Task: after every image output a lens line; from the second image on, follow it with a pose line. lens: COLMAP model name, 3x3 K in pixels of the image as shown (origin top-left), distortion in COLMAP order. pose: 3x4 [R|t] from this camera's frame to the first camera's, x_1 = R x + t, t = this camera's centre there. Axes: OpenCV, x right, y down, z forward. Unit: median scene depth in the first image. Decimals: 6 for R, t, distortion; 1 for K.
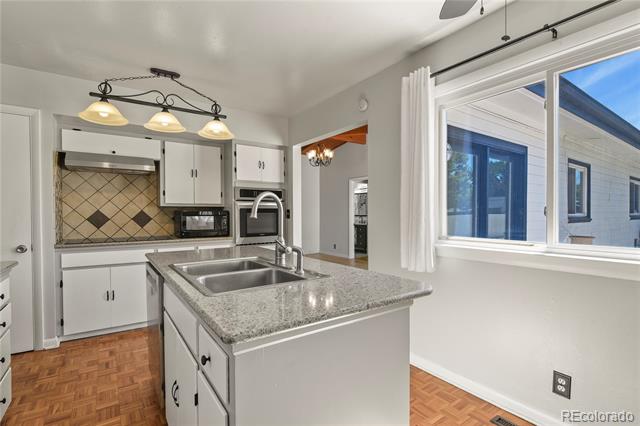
lens RADIAL K [[308.4, 0, 322.0], [0, 308.4, 217.3], [0, 0, 1]] dist [-0.004403, -0.001652]
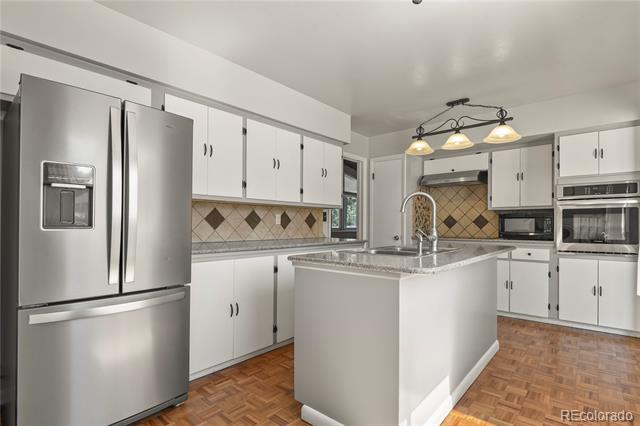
lens RADIAL K [[308.4, 0, 322.1], [0, 308.4, 216.9], [0, 0, 1]] dist [-0.004403, -0.001652]
pose [[0.247621, -0.019161, -0.968668, 0.416624], [-0.017176, 0.999560, -0.024163, 0.026034], [0.968705, 0.022621, 0.247183, 0.129067]]
